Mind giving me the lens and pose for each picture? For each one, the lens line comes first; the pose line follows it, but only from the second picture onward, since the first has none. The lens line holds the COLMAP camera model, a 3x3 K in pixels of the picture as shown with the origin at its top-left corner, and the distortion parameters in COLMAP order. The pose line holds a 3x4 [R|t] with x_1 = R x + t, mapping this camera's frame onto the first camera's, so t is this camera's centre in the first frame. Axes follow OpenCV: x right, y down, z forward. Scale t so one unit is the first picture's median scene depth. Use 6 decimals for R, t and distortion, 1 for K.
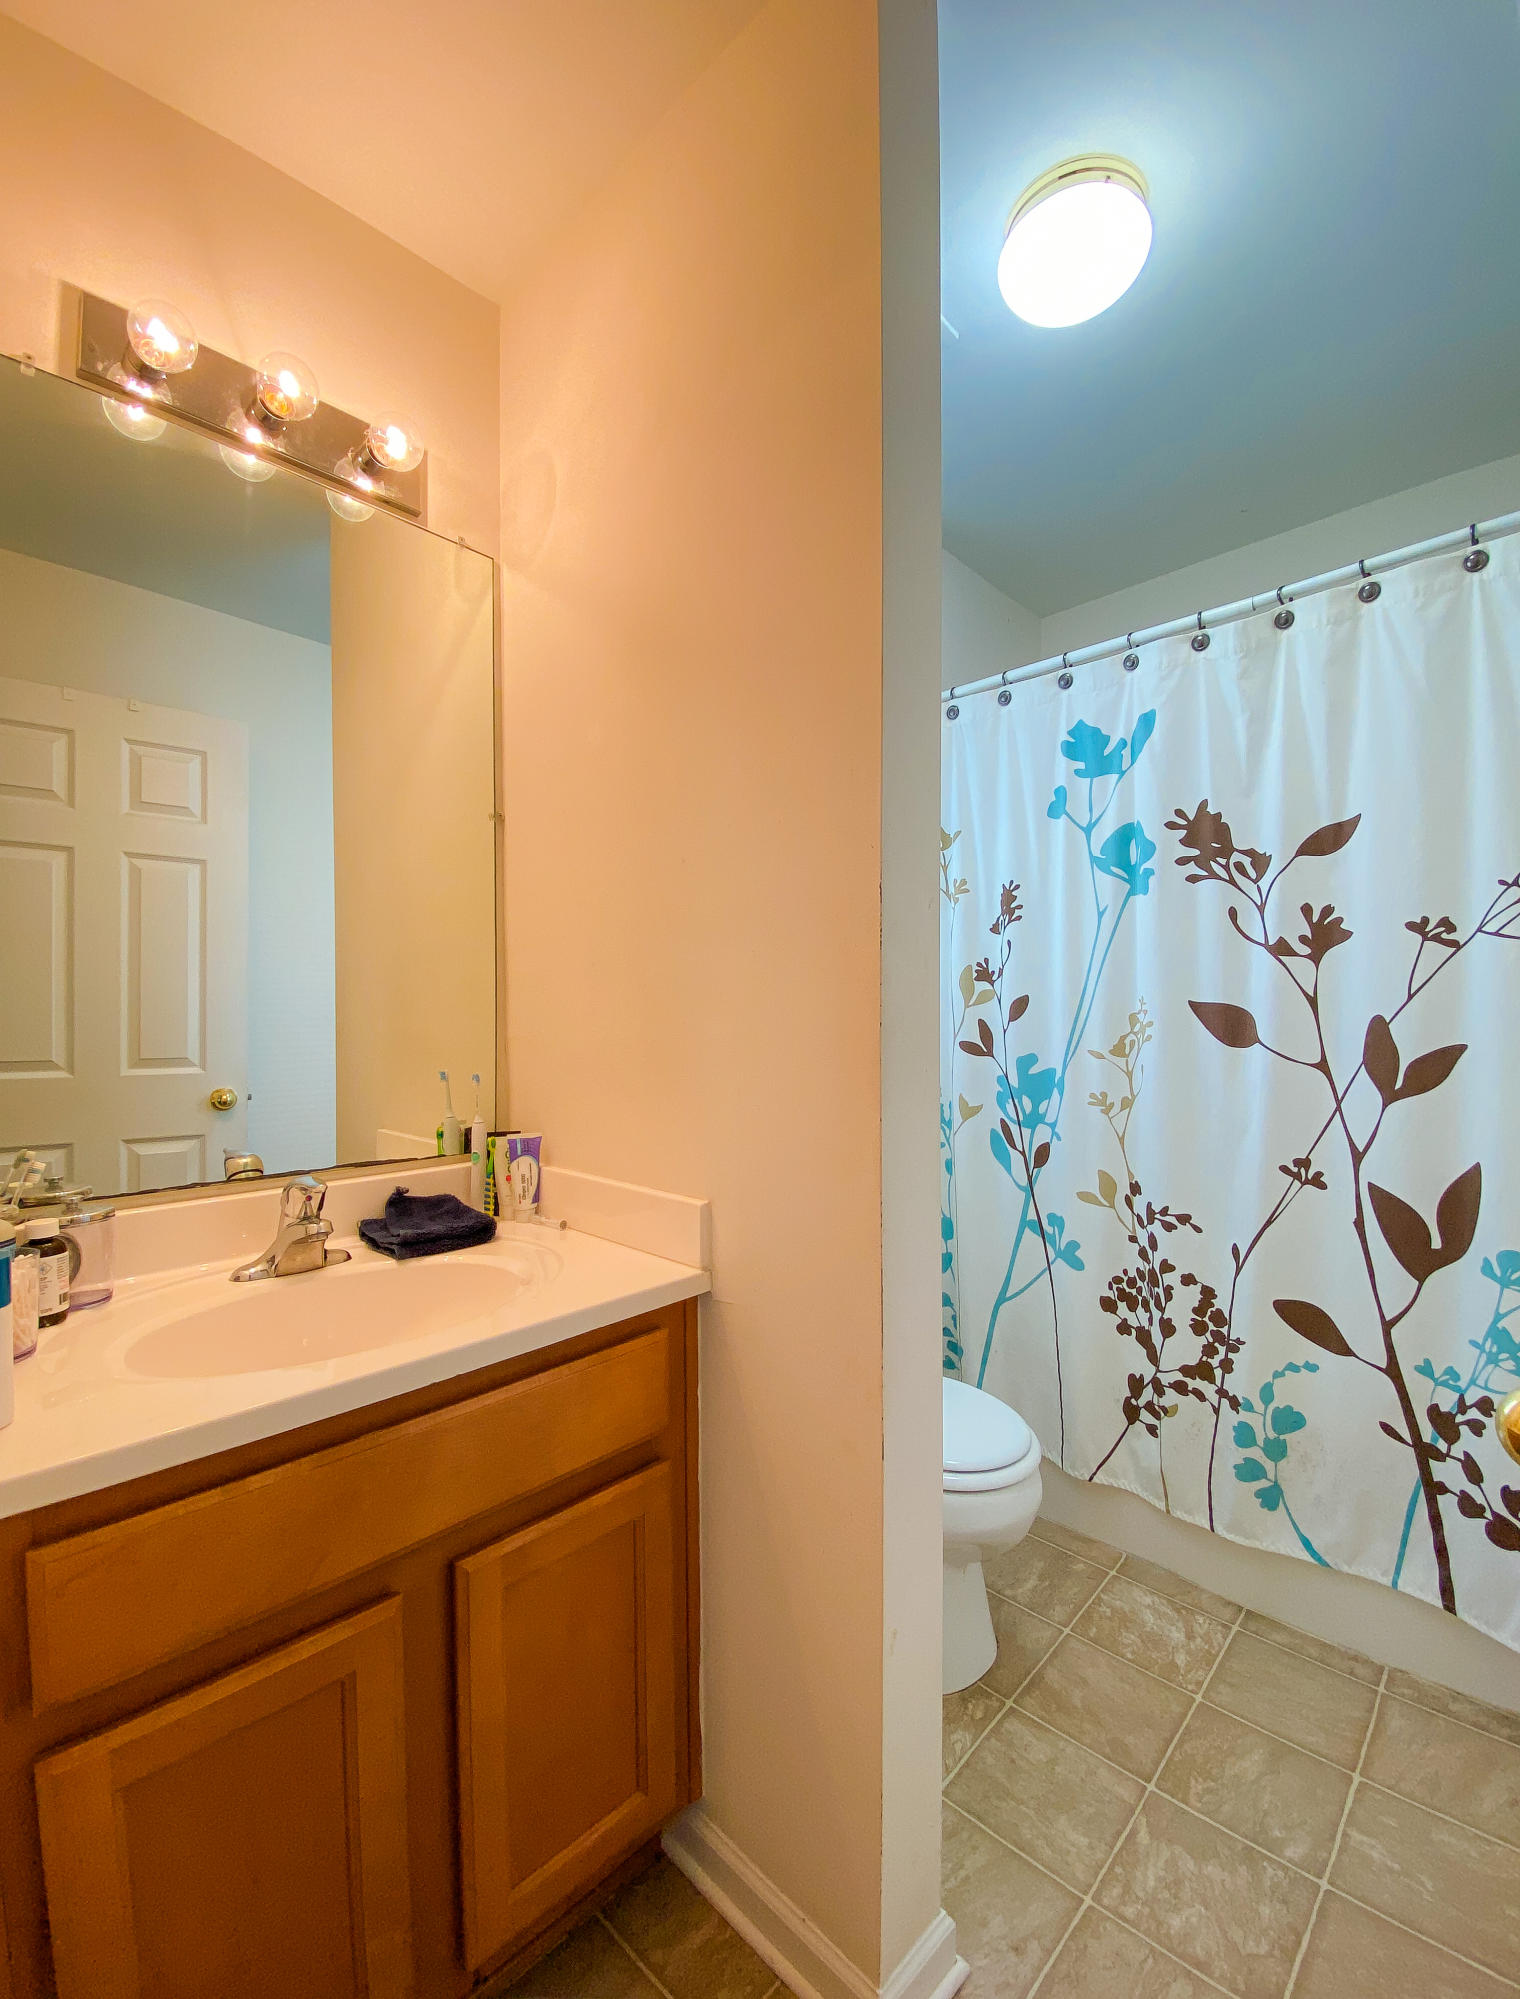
lens RADIAL K [[846.8, 0, 772.5], [0, 846.8, 1016.3], [0, 0, 1]] dist [0.004446, -0.011373]
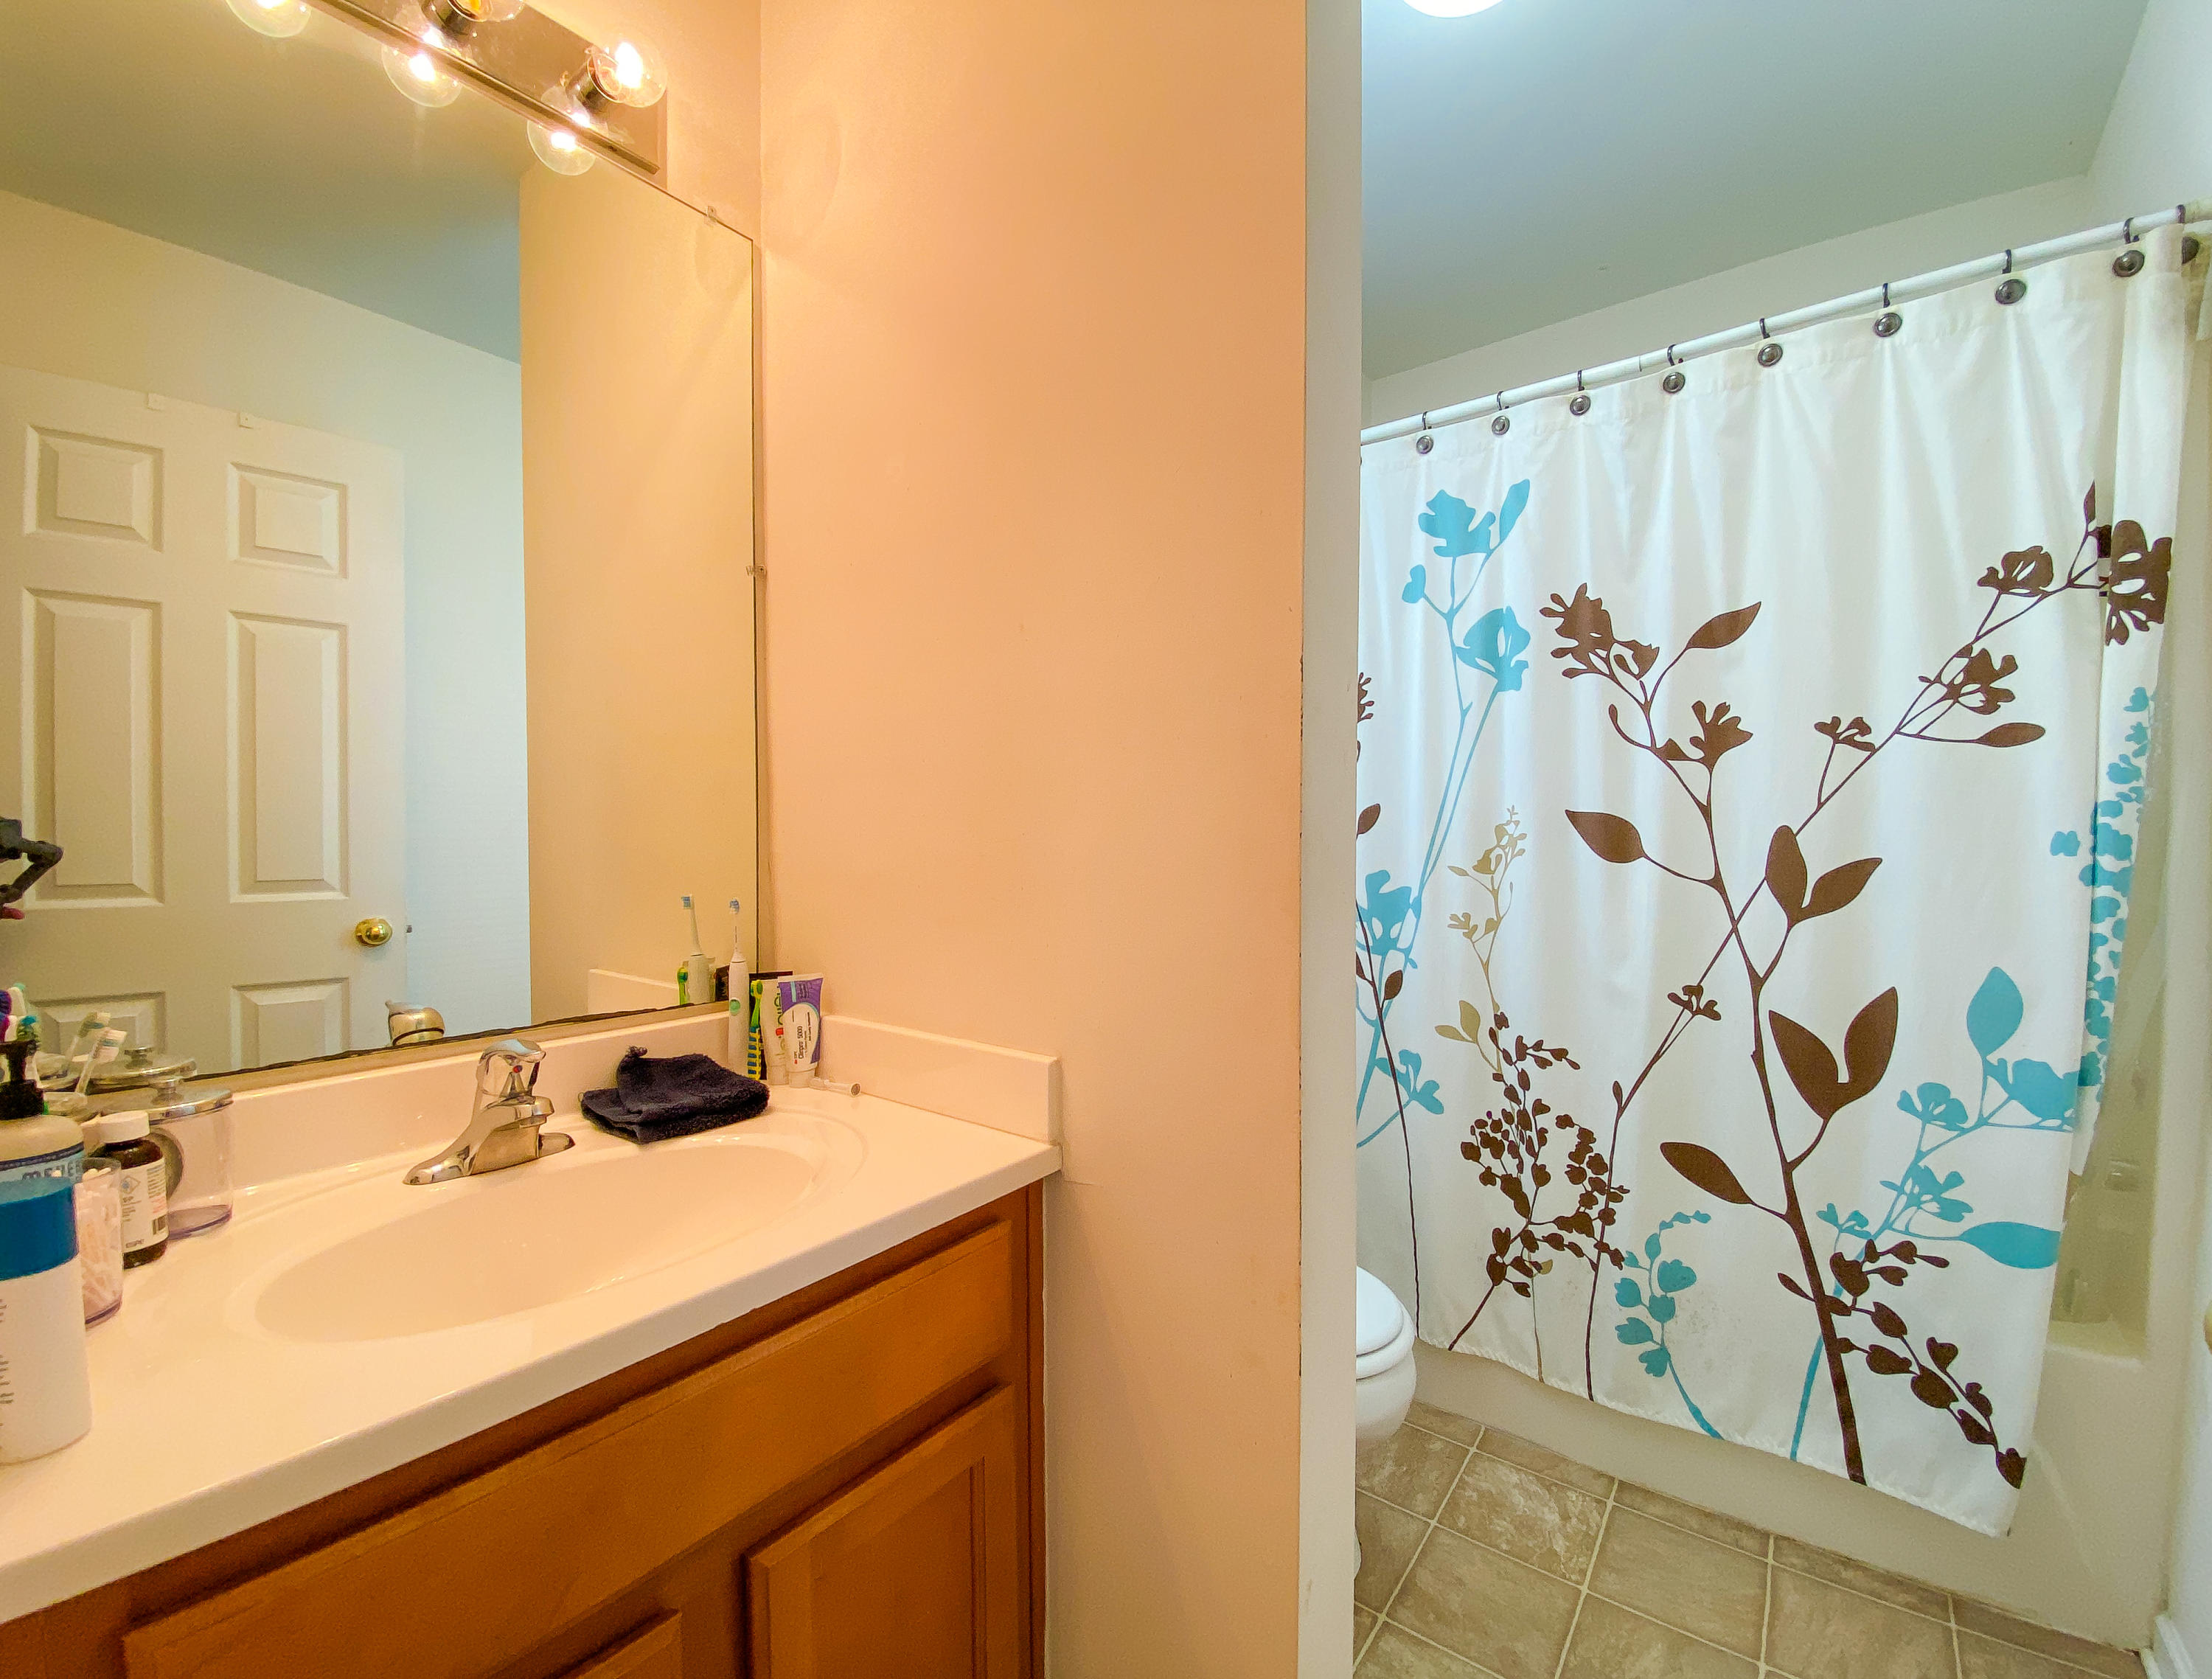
lens RADIAL K [[937.0, 0, 1149.6], [0, 937.0, 843.9], [0, 0, 1]] dist [0.004446, -0.011373]
pose [[0.992153, -0.001448, 0.125022, -0.076702], [-0.000643, 0.999861, 0.016687, 0.001583], [-0.125029, -0.016637, 0.992014, 0.090457]]
